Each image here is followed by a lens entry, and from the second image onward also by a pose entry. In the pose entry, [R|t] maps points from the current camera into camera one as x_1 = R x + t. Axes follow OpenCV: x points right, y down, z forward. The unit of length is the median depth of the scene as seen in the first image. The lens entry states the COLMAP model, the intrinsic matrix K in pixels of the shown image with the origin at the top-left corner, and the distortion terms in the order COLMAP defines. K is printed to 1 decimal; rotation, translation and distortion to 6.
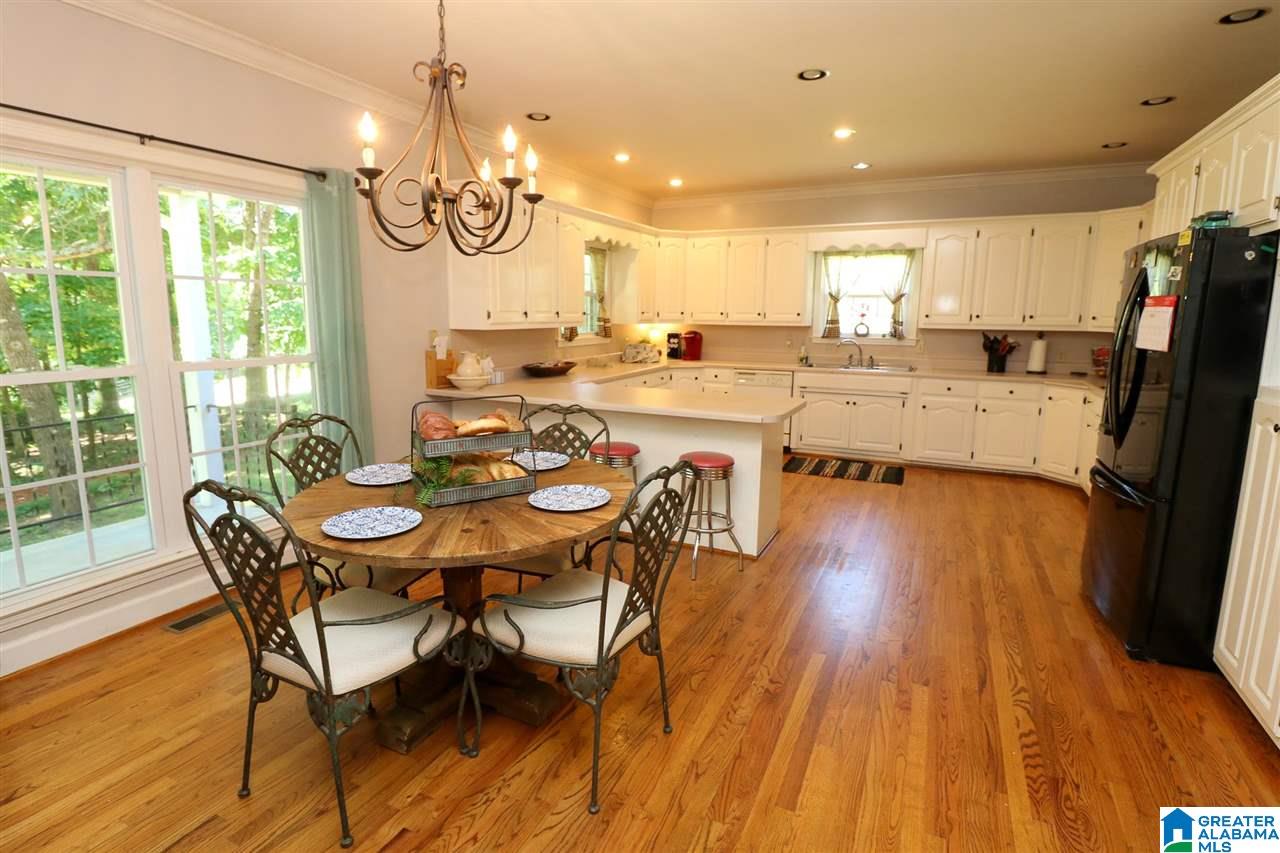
lens RADIAL K [[618.0, 0, 632.9], [0, 618.0, 413.4], [0, 0, 1]] dist [-0.000727, -0.010663]
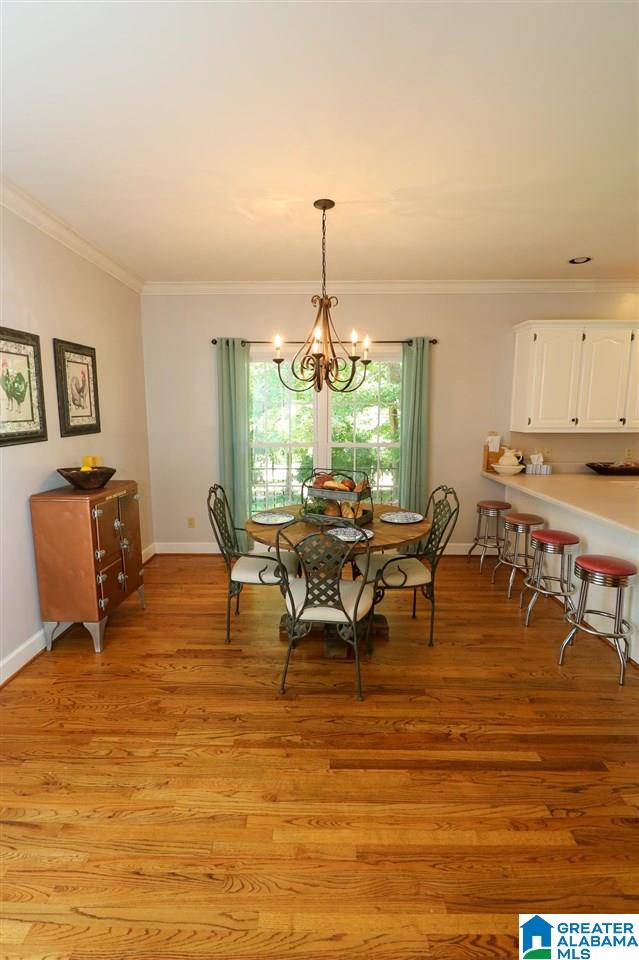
lens RADIAL K [[463.5, 0, 337.0], [0, 463.5, 481.3], [0, 0, 1]] dist [-0.000727, -0.010663]
pose [[0.440238, 0.130514, -0.888345, 0.882331], [-0.143623, 0.986876, 0.073815, -0.083458], [0.886320, 0.095091, 0.453205, 0.346047]]
